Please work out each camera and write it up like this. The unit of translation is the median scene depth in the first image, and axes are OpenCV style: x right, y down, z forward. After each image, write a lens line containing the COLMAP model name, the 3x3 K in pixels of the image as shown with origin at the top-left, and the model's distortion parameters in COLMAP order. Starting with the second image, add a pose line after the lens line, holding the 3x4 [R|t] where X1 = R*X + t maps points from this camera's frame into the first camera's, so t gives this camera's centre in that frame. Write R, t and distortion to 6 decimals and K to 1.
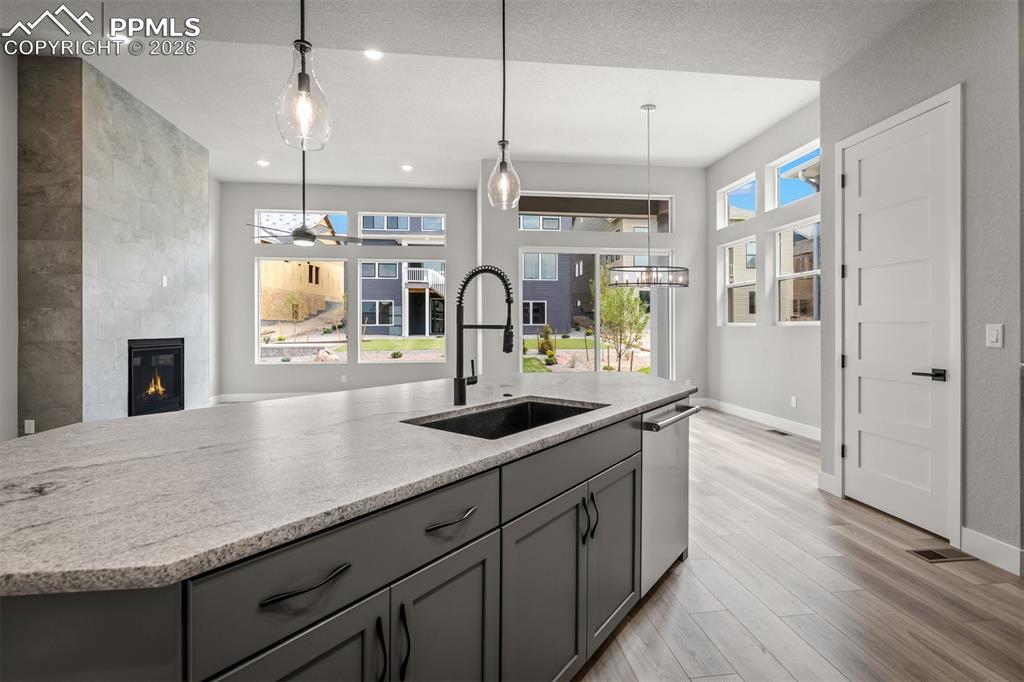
lens RADIAL K [[466.1, 0, 508.8], [0, 466.1, 327.6], [0, 0, 1]] dist [0.000058, -0.000141]
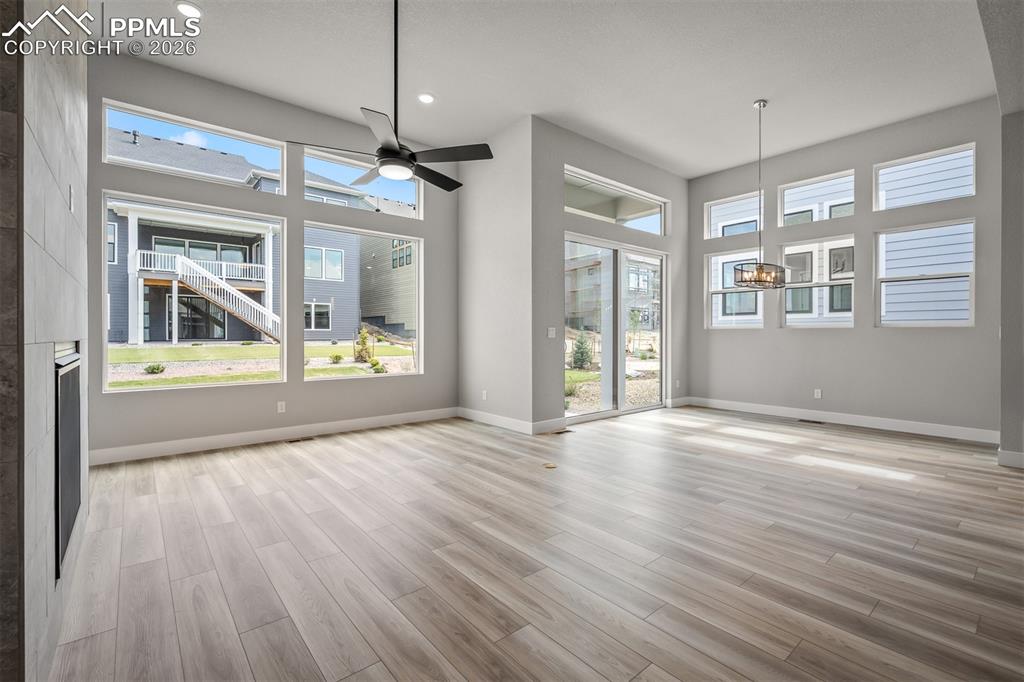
lens RADIAL K [[453.4, 0, 509.1], [0, 453.4, 337.6], [0, 0, 1]] dist [-0.002166, -0.000085]
pose [[0.838261, -0.000442, 0.545269, -0.612047], [-0.003072, 0.999980, 0.005533, 0.015224], [-0.545260, -0.006313, 0.838243, 0.451588]]
